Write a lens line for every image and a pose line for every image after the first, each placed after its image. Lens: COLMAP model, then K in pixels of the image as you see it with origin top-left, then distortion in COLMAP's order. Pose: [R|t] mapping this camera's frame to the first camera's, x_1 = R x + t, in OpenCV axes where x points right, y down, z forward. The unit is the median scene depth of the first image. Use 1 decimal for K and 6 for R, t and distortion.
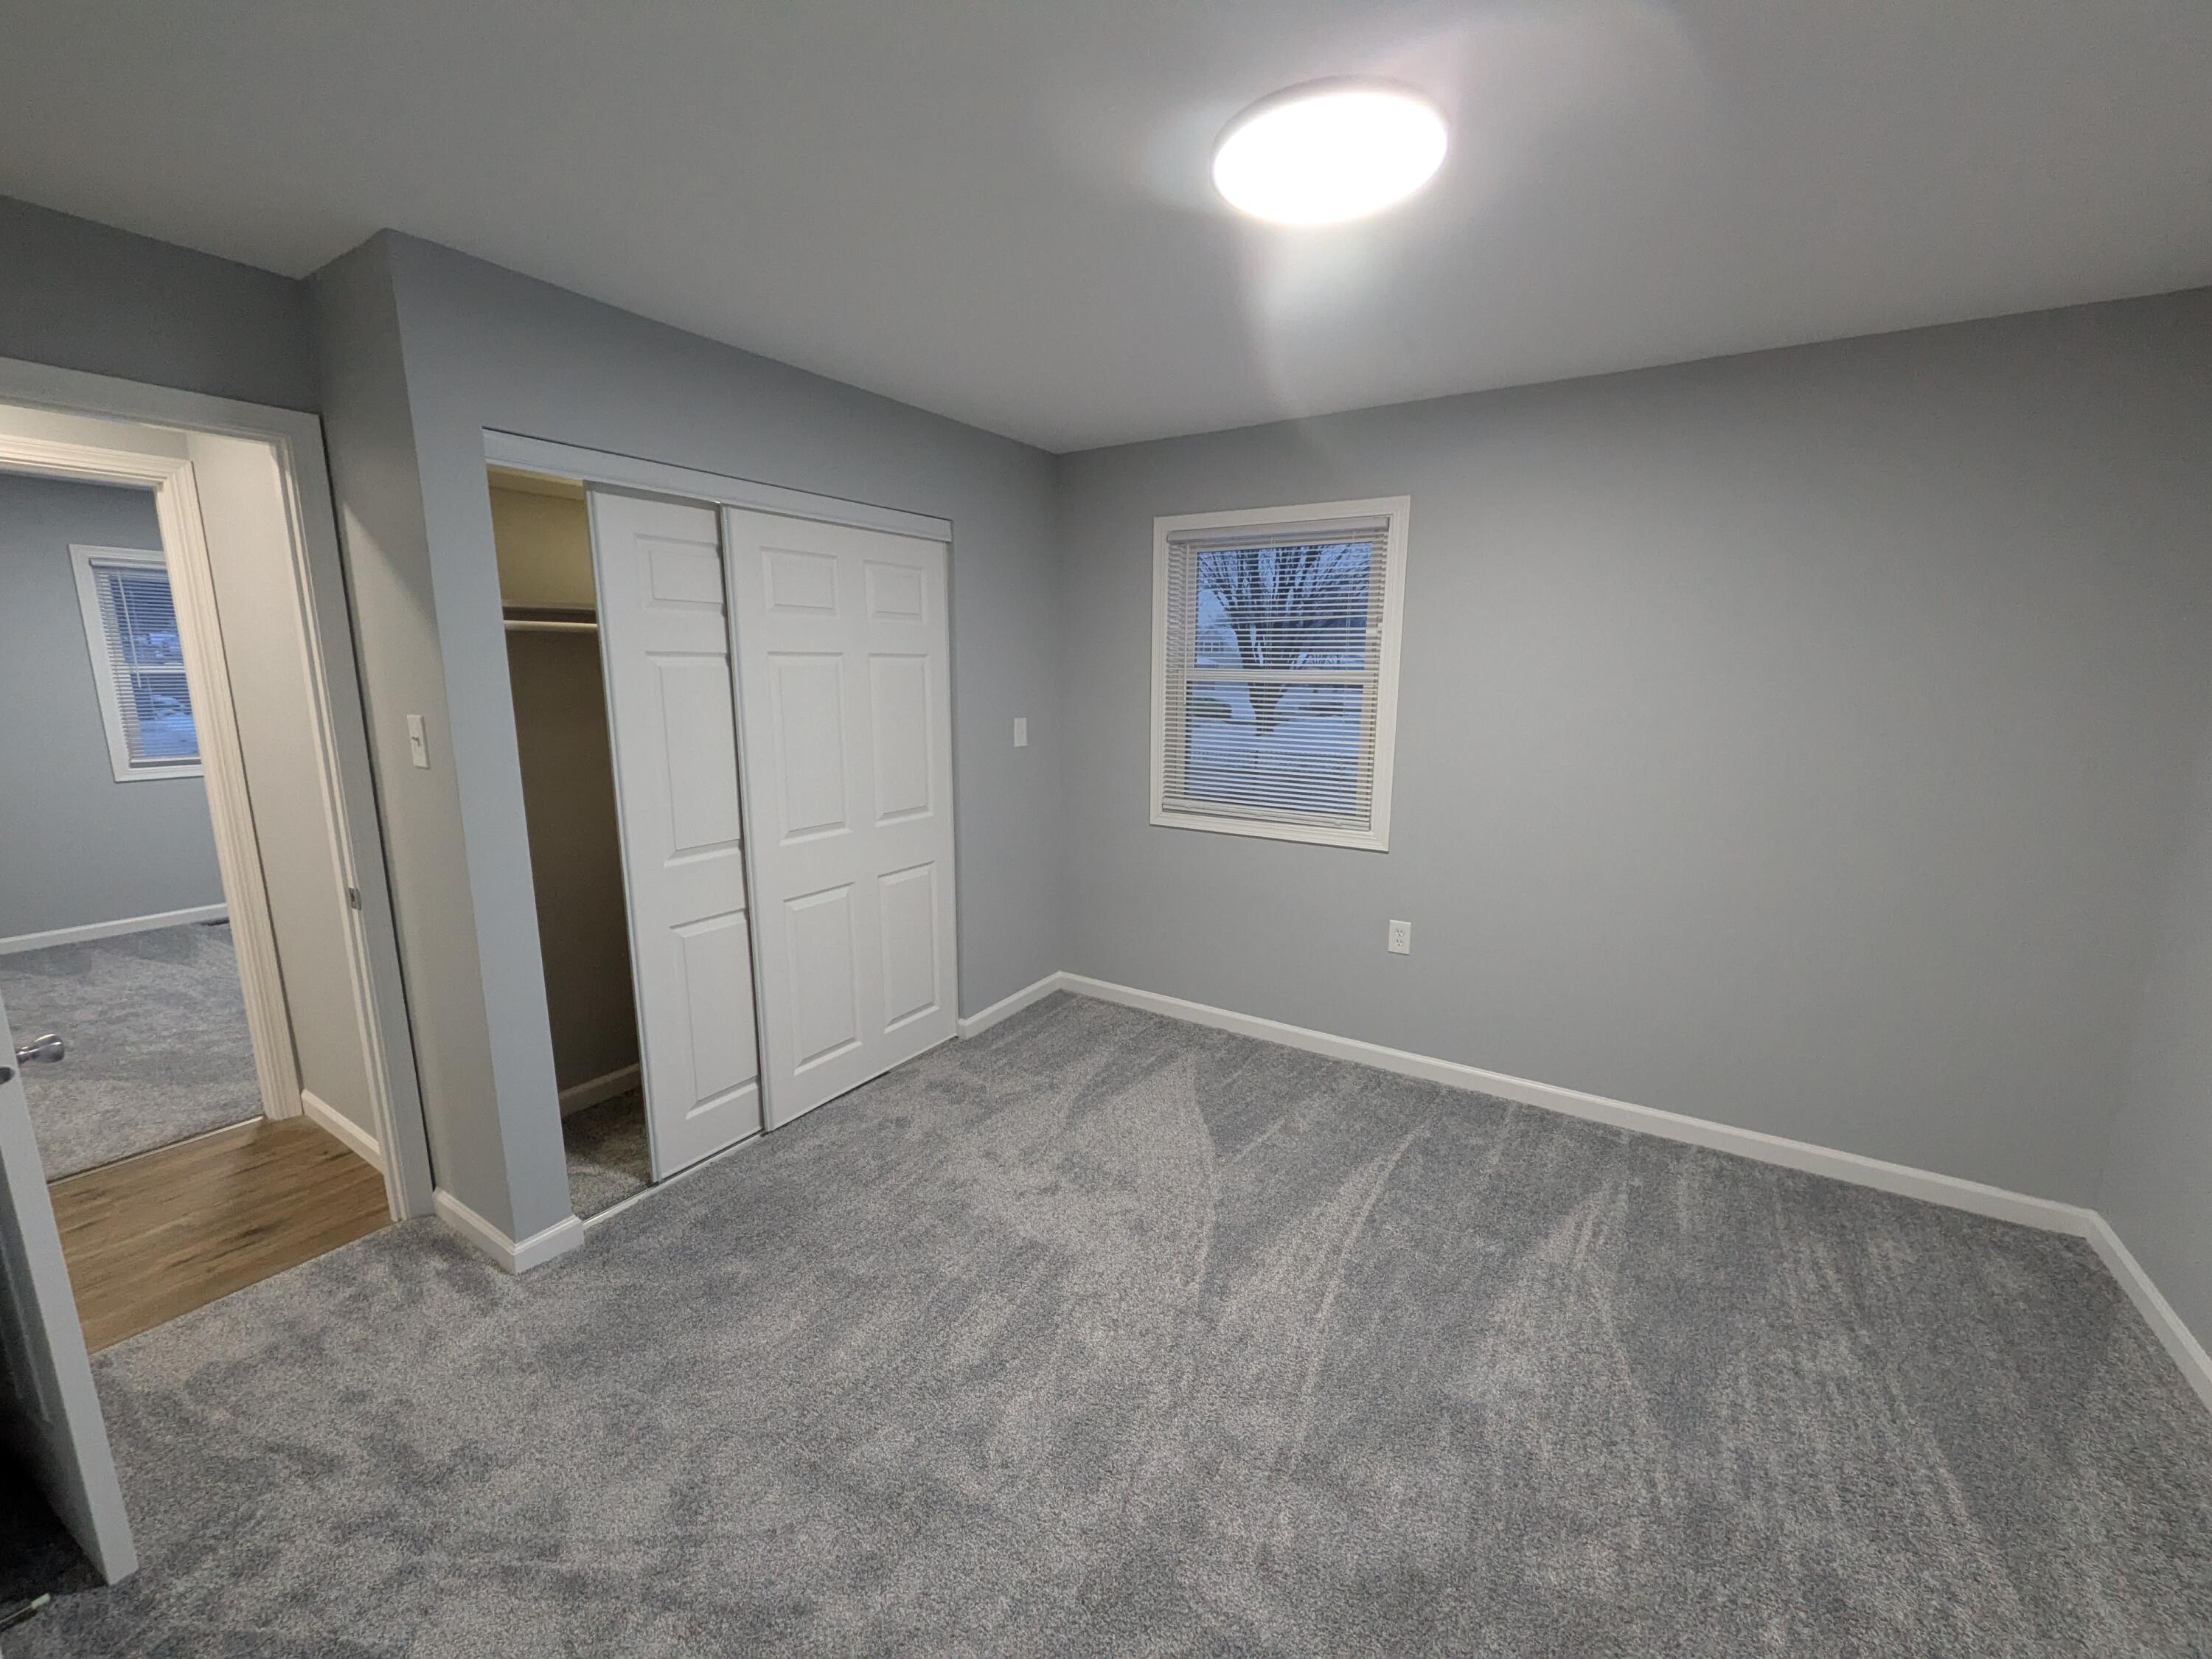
lens RADIAL K [[871.1, 0, 1116.8], [0, 871.1, 827.2], [0, 0, 1]] dist [-0.001875, -0.000440]
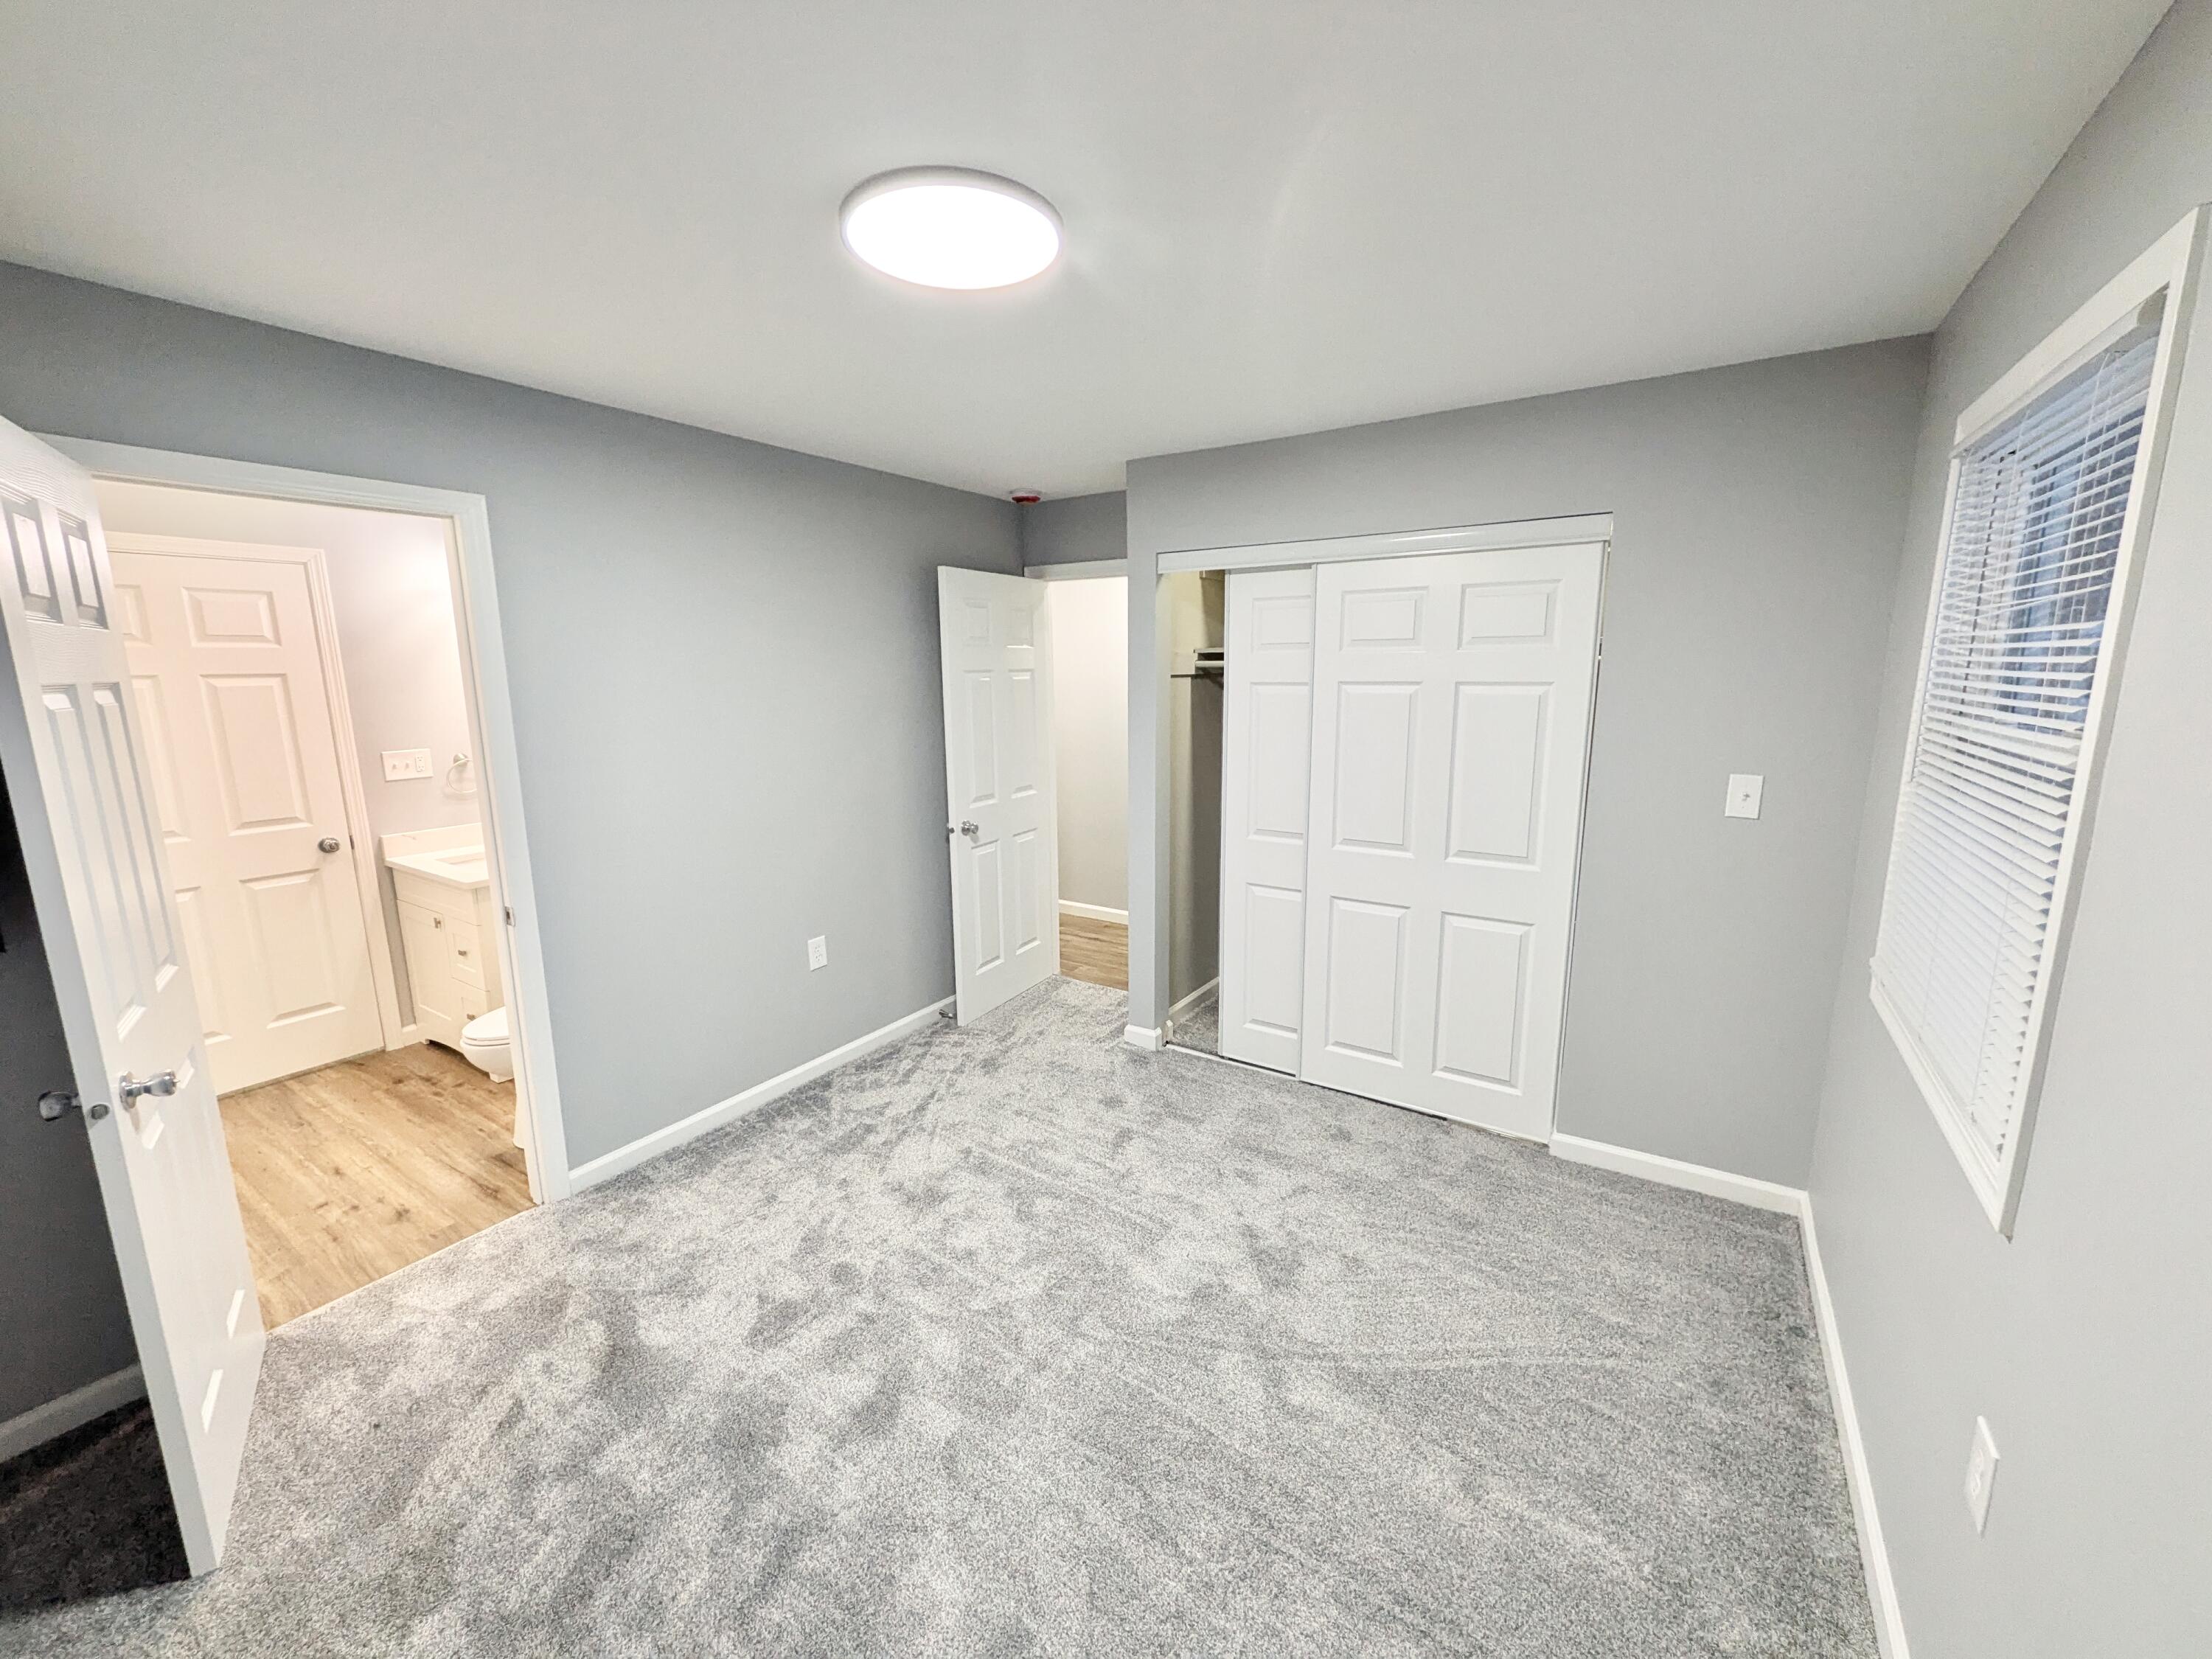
lens RADIAL K [[871.1, 0, 1116.8], [0, 871.1, 827.2], [0, 0, 1]] dist [-0.001875, -0.000440]
pose [[-0.013773, 0.170781, -0.985213, 0.765529], [-0.179449, 0.968887, 0.170460, -0.154730], [0.983671, 0.179143, 0.017302, 0.710495]]
